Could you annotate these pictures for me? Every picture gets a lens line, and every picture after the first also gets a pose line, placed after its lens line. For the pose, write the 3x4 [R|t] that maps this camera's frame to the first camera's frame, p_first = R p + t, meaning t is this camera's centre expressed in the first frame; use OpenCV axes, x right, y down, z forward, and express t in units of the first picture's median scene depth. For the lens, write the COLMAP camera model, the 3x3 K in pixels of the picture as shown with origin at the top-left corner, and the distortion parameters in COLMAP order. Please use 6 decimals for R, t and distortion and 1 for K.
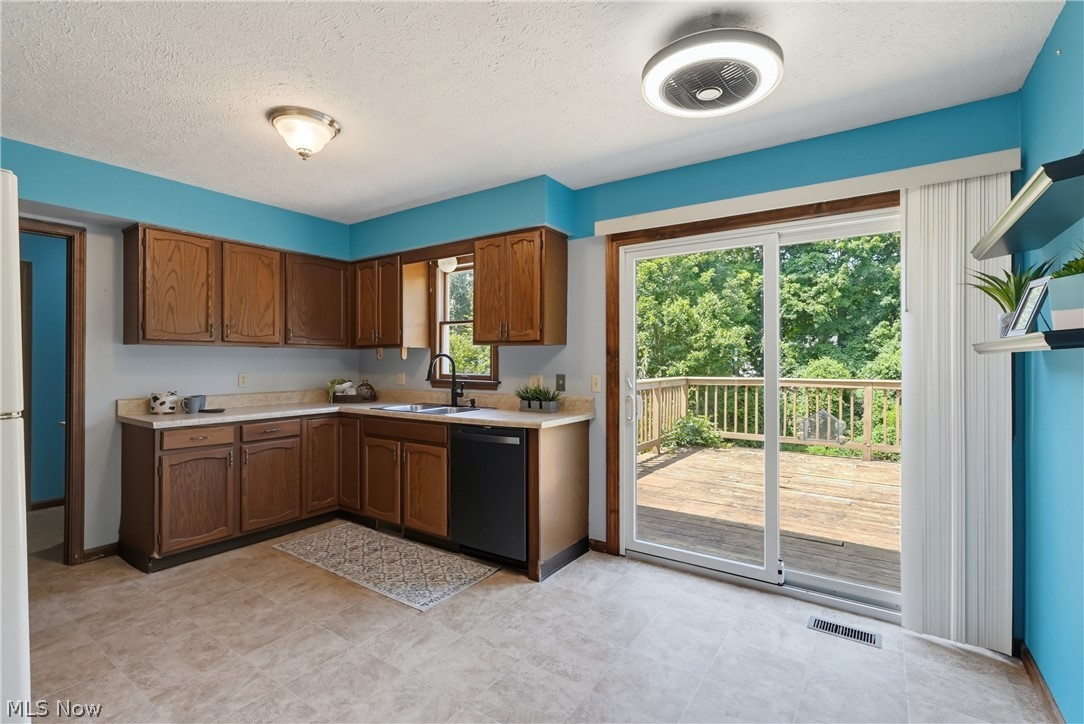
lens RADIAL K [[498.5, 0, 537.5], [0, 498.5, 359.2], [0, 0, 1]] dist [-0.002837, 0.000232]
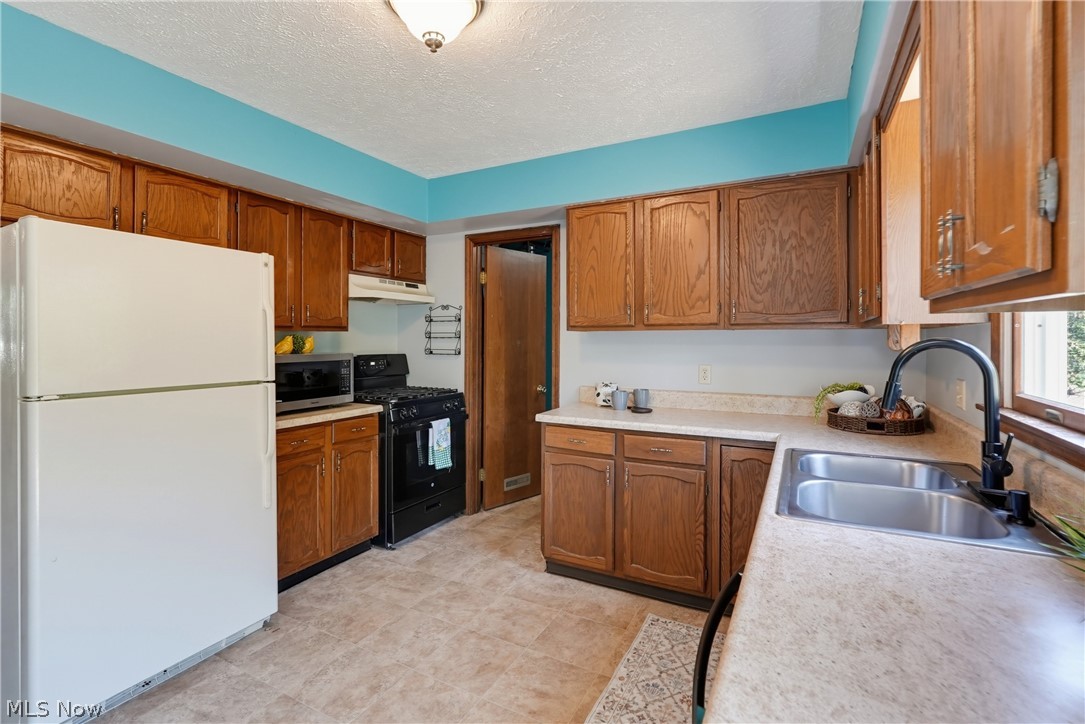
lens RADIAL K [[499.3, 0, 539.1], [0, 499.3, 341.1], [0, 0, 1]] dist [-0.002629, 0.000139]
pose [[0.116435, 0.003609, -0.993192, 0.151934], [0.004740, 0.999980, 0.004189, -0.014818], [0.993187, -0.005195, 0.116416, 0.788049]]
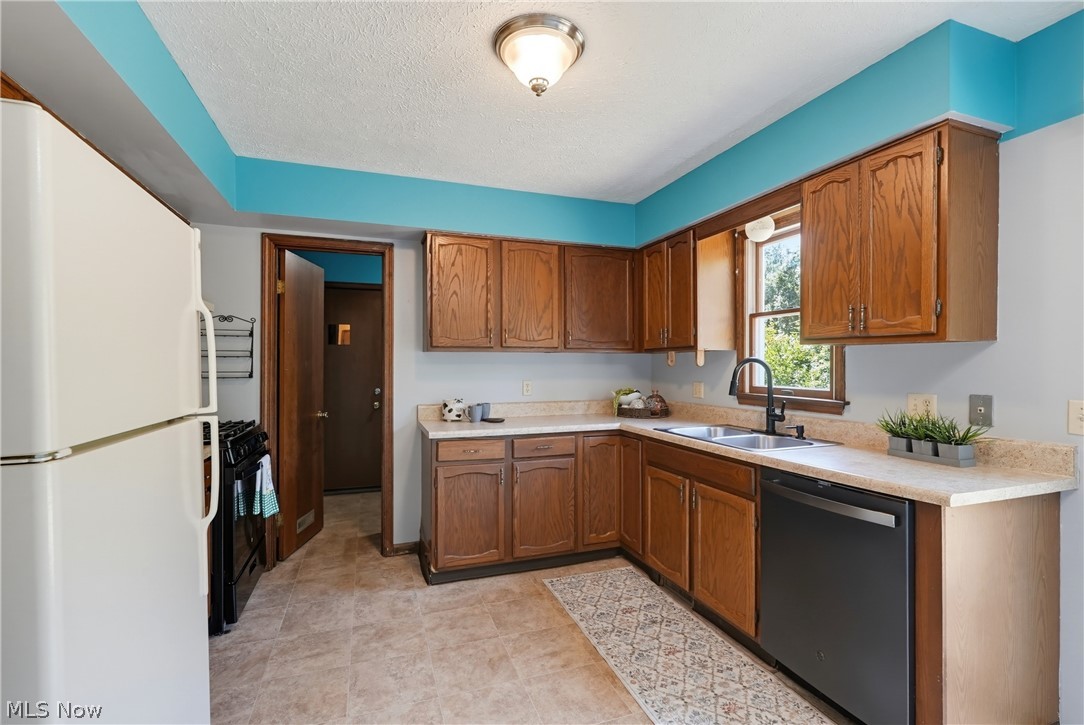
lens RADIAL K [[493.5, 0, 541.5], [0, 493.5, 364.9], [0, 0, 1]] dist [-0.004319, 0.000610]
pose [[0.813808, 0.000384, -0.581134, -0.033005], [0.002855, 0.999985, 0.004660, -0.006616], [0.581127, -0.005451, 0.813795, 0.305707]]
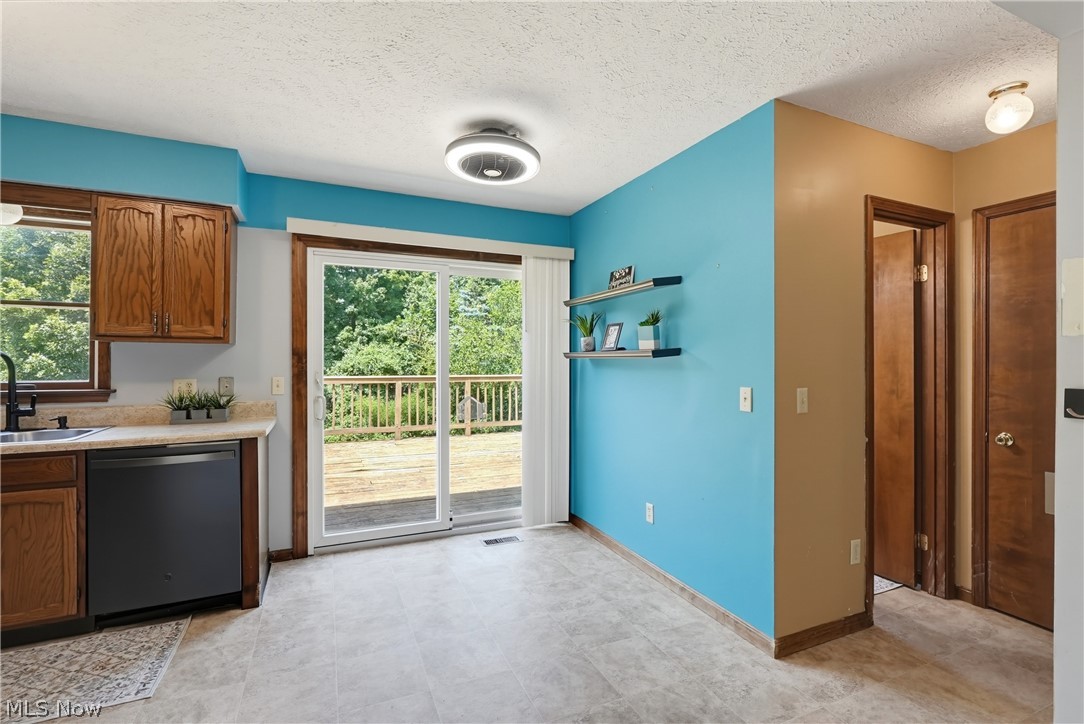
lens RADIAL K [[490.3, 0, 542.0], [0, 490.3, 362.0], [0, 0, 1]] dist [0.002177, 0.000489]
pose [[0.520342, -0.001497, 0.853957, -0.423641], [-0.004772, 0.999978, 0.004661, -0.003376], [-0.853945, -0.006500, 0.520323, 0.086220]]
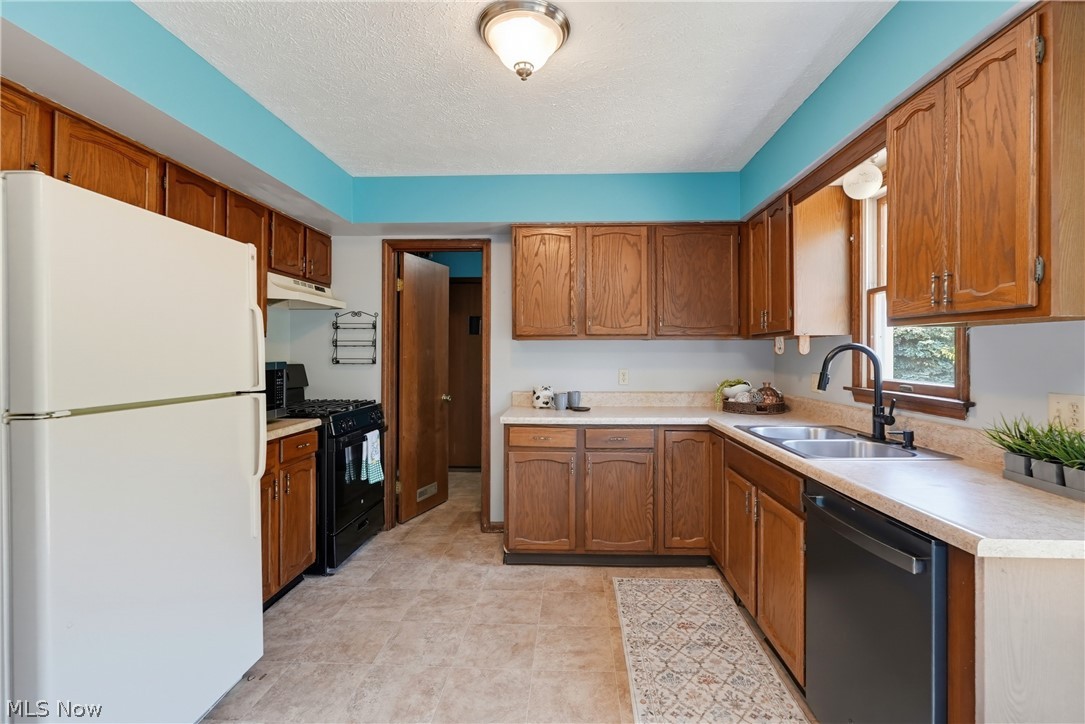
lens RADIAL K [[499.2, 0, 552.1], [0, 499.2, 353.2], [0, 0, 1]] dist [-0.002925, 0.000205]
pose [[0.538975, 0.000158, -0.842322, 0.121236], [0.003598, 0.999990, 0.002490, -0.004456], [0.842314, -0.004373, 0.538969, 0.477654]]
